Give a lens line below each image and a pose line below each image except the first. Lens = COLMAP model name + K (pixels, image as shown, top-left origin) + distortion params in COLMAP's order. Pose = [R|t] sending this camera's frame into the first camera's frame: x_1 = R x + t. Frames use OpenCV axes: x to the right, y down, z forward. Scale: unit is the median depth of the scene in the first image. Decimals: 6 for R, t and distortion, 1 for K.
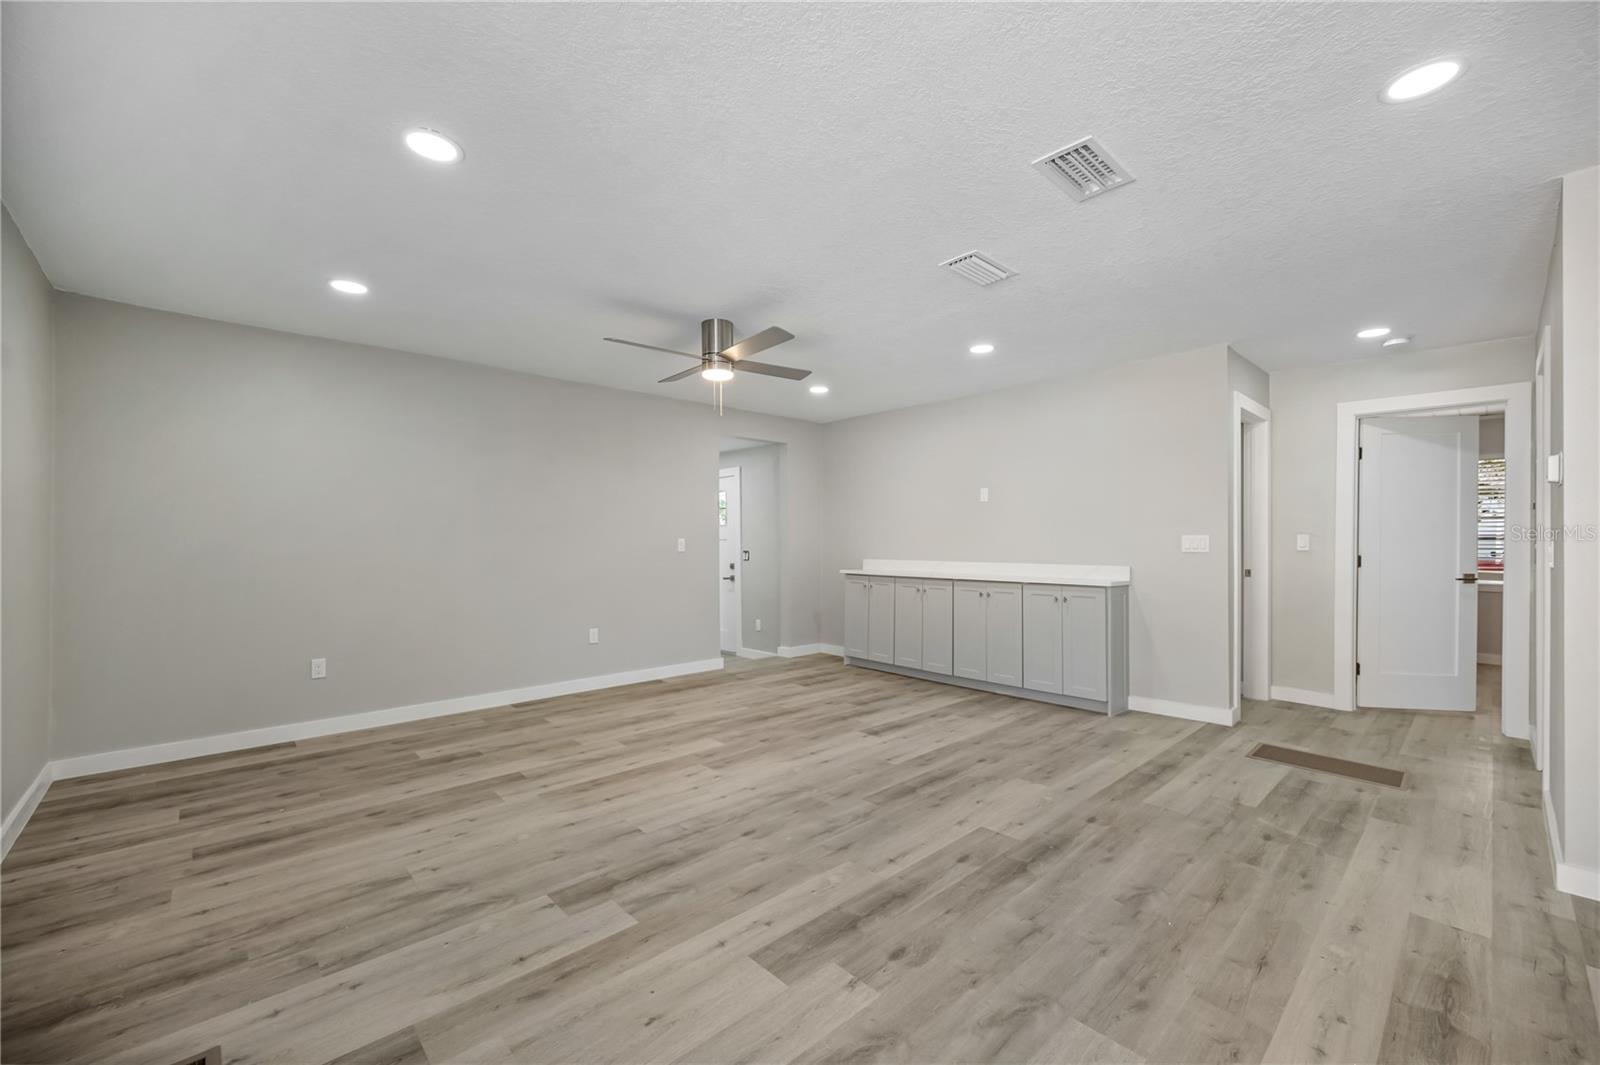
lens RADIAL K [[642.5, 0, 805.4], [0, 642.5, 522.2], [0, 0, 1]] dist [0.000359, -0.000387]
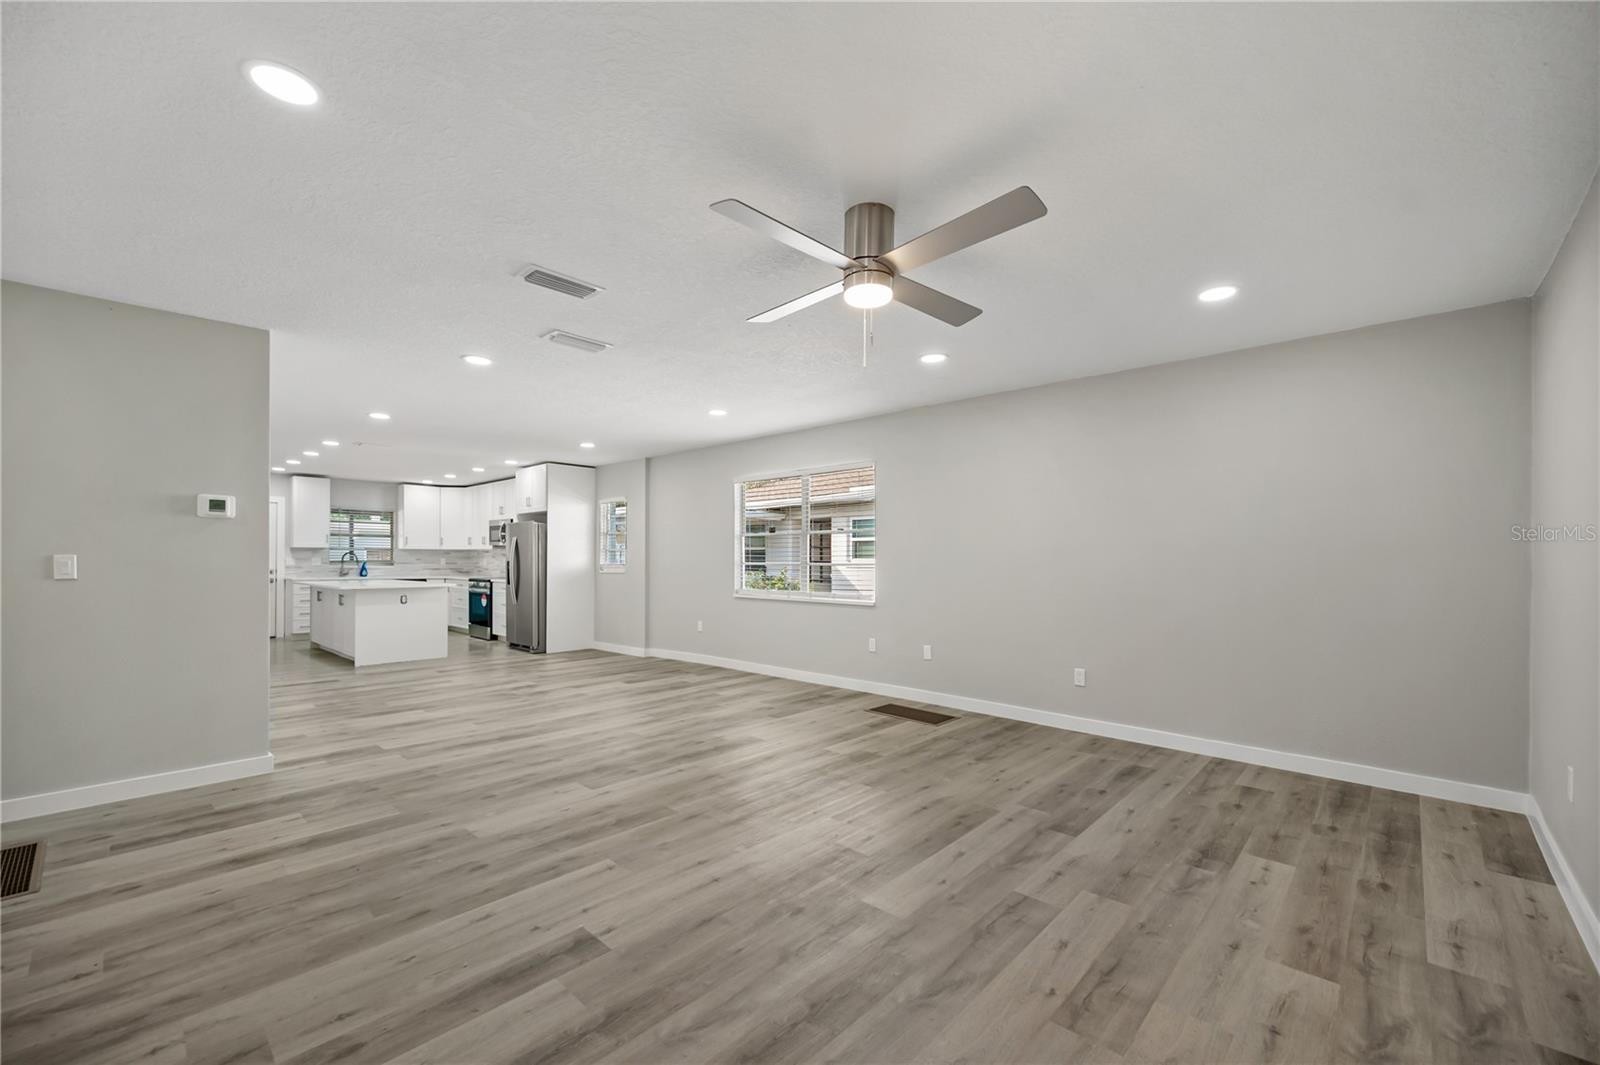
lens RADIAL K [[651.6, 0, 797.9], [0, 651.6, 559.5], [0, 0, 1]] dist [0.001583, -0.000156]
pose [[-0.998175, -0.005521, -0.060133, -0.034669], [-0.003950, 0.999649, -0.026213, 0.054233], [0.060257, -0.025927, -0.997846, 1.917069]]
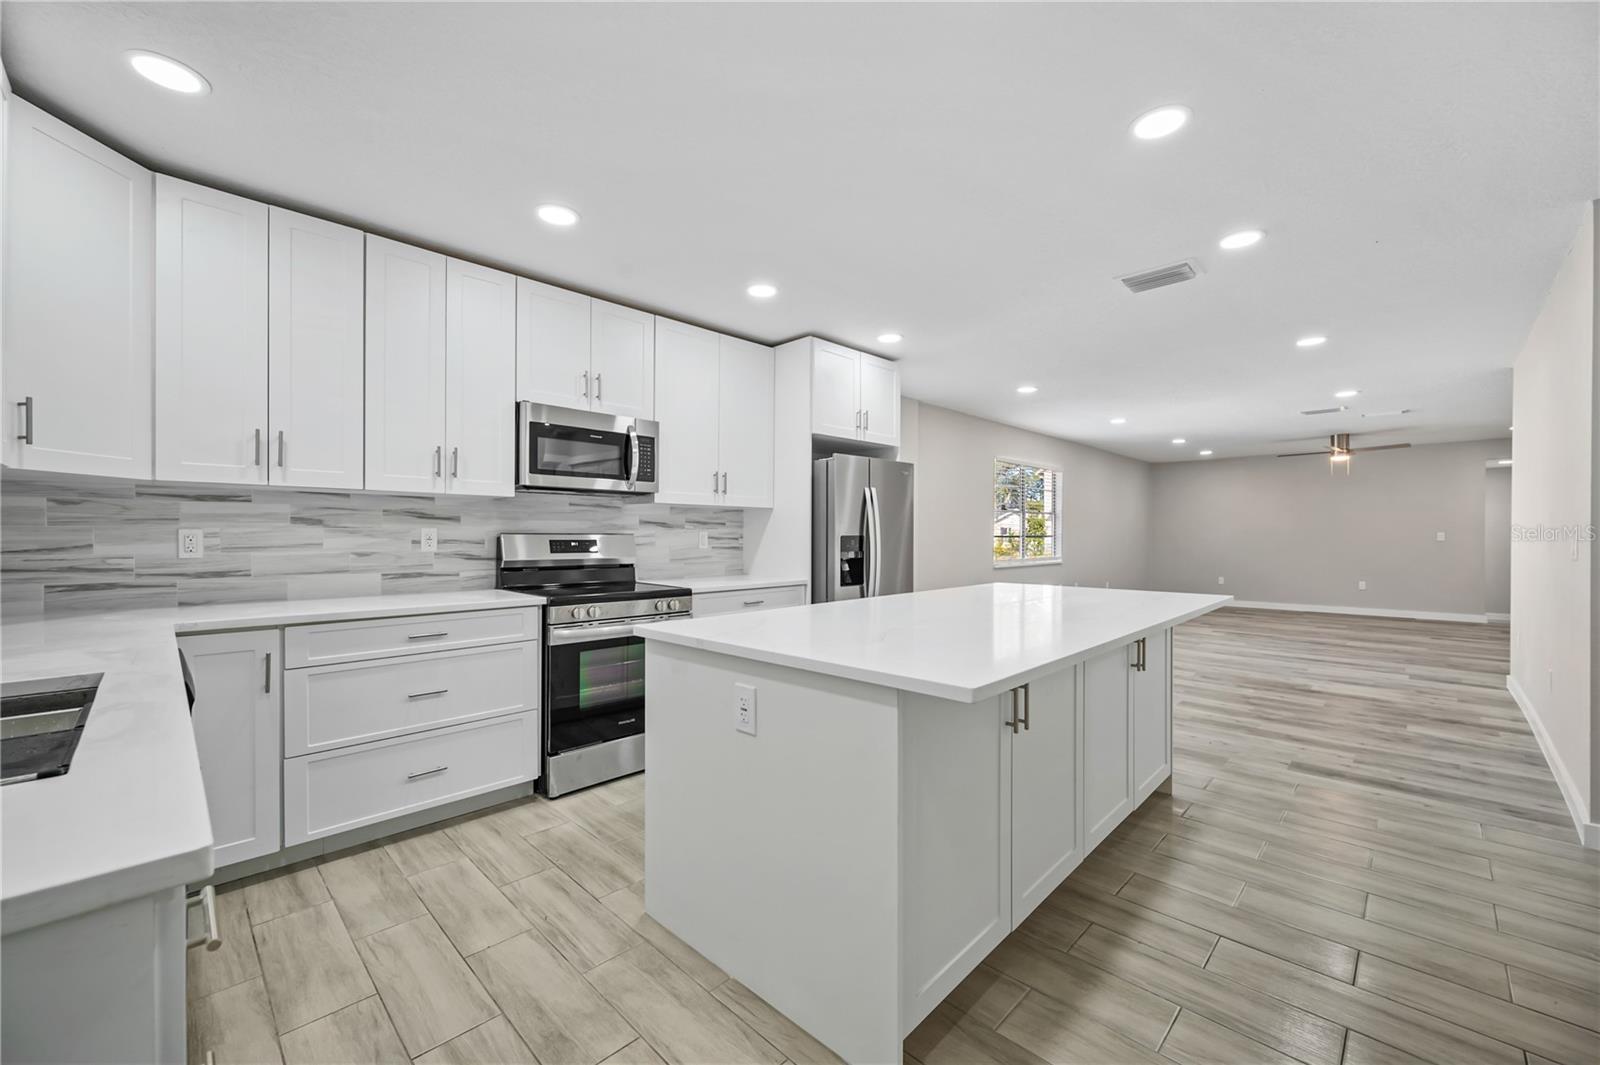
lens RADIAL K [[636.5, 0, 800.9], [0, 636.5, 535.5], [0, 0, 1]] dist [-0.000816, -0.000036]
pose [[0.041373, -0.002377, -0.999141, 2.283212], [0.027937, 0.999609, -0.001221, -0.005647], [0.998753, -0.027862, 0.041424, -1.047653]]
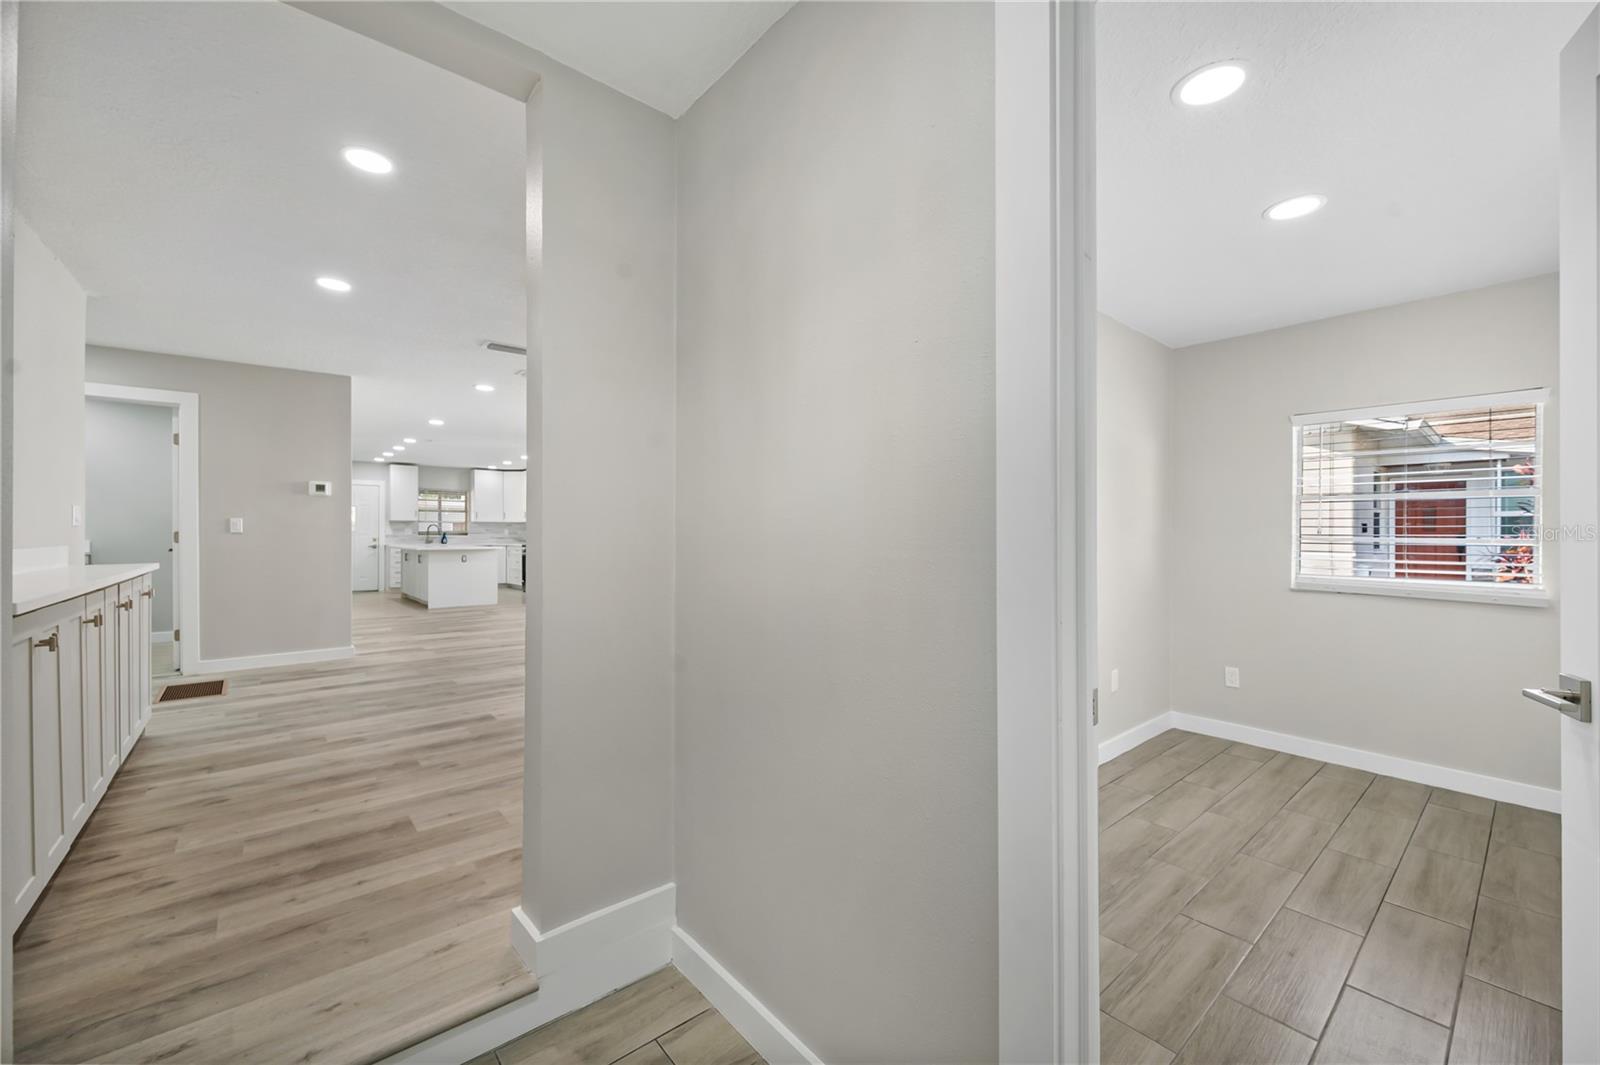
lens RADIAL K [[636.5, 0, 800.9], [0, 636.5, 535.5], [0, 0, 1]] dist [-0.000816, -0.000036]
pose [[-0.998756, -0.002167, 0.049811, -0.502588], [-0.003423, 0.999678, -0.025159, 0.104977], [-0.049741, -0.025298, -0.998442, 2.407983]]
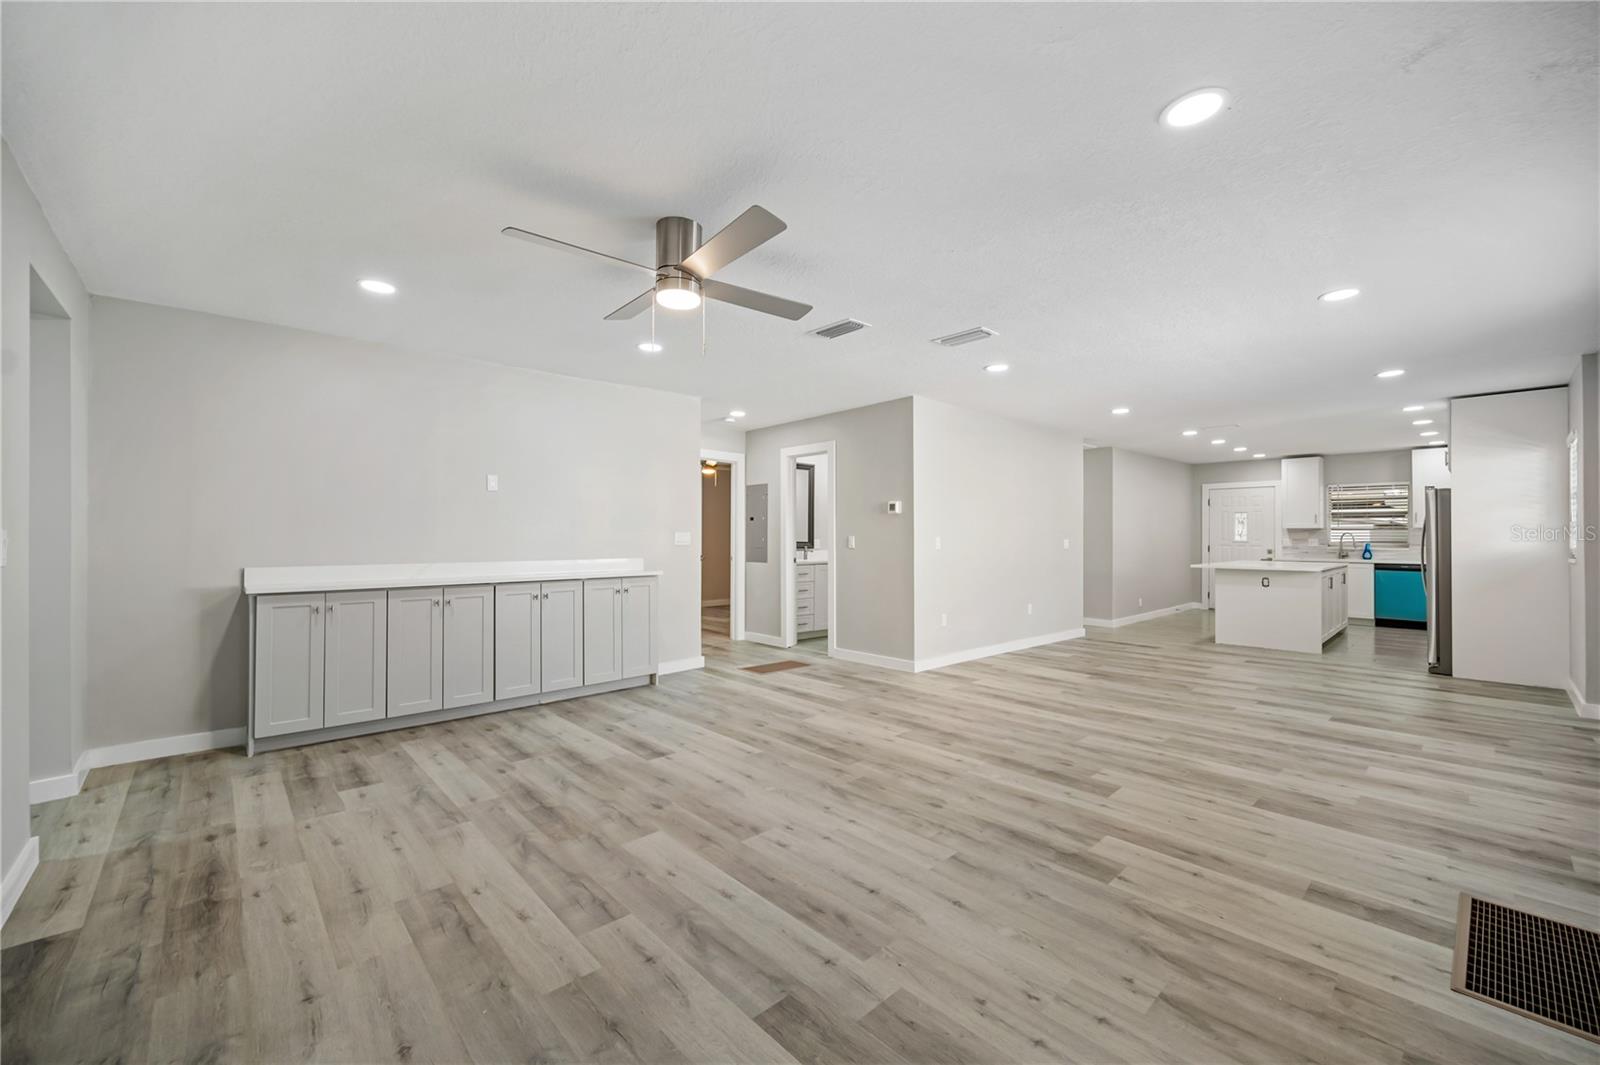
lens RADIAL K [[636.5, 0, 800.9], [0, 636.5, 535.5], [0, 0, 1]] dist [-0.000816, -0.000036]
pose [[0.009978, 0.001310, 0.999949, -0.961482], [-0.028384, 0.999597, -0.001026, 0.030234], [-0.999547, -0.028372, 0.010011, 1.014615]]
